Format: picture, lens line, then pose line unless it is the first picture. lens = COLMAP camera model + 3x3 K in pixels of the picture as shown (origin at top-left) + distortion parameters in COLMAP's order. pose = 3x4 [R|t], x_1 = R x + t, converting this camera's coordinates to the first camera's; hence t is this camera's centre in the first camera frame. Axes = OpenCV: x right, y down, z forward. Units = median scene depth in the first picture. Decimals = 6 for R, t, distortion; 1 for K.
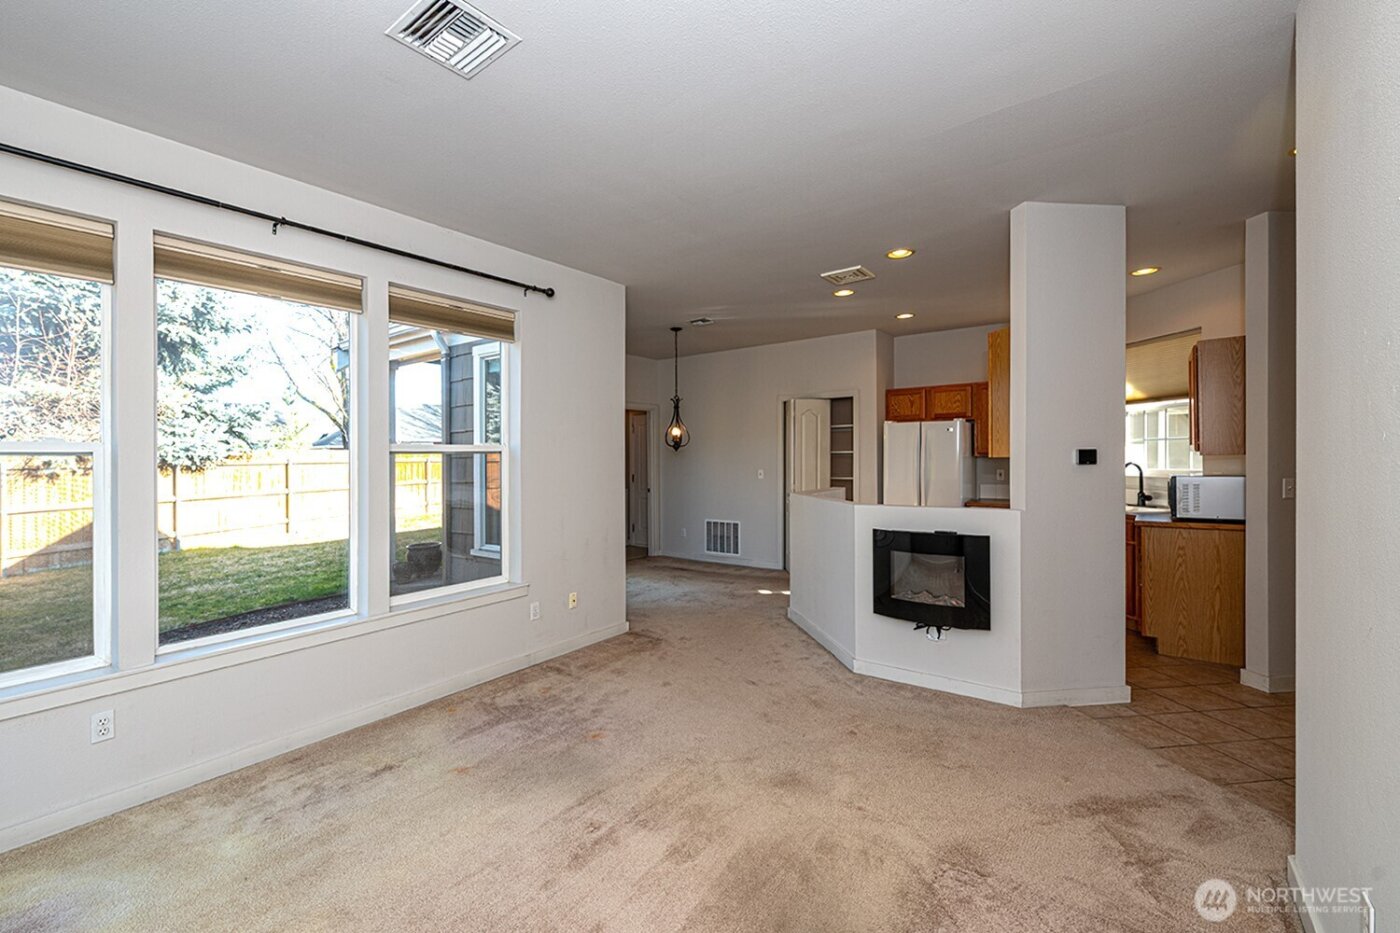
lens RADIAL K [[559.8, 0, 714.0], [0, 559.8, 472.7], [0, 0, 1]] dist [-0.013117, -0.001730]
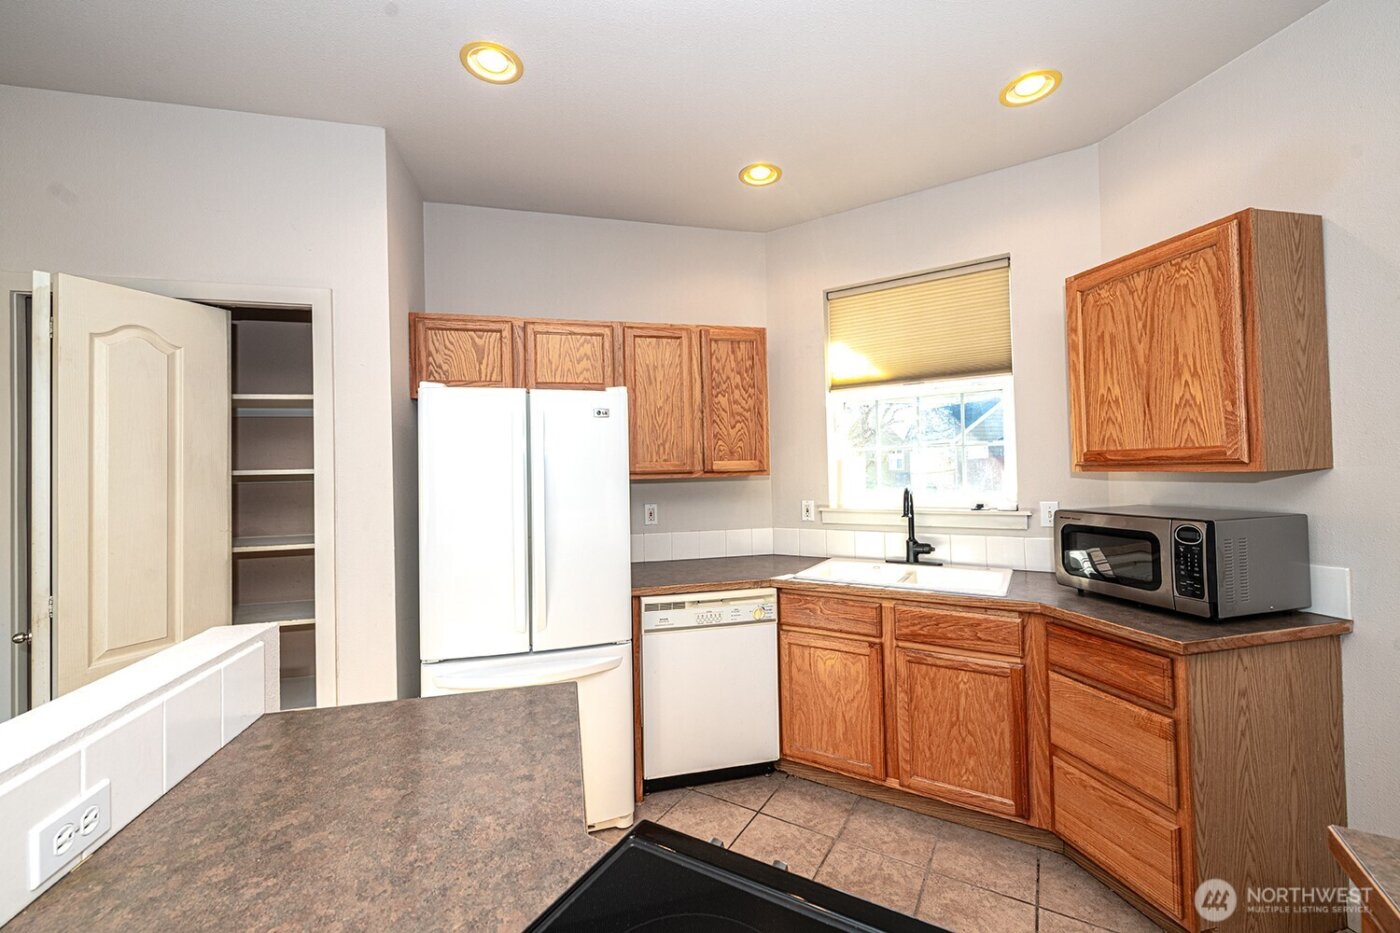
lens RADIAL K [[535.9, 0, 687.1], [0, 535.9, 451.9], [0, 0, 1]] dist [-0.001573, -0.000844]
pose [[0.630036, 0.021803, 0.776260, 0.231455], [0.037001, 0.997628, -0.058052, -0.032750], [-0.775684, 0.065297, 0.627735, 0.931159]]
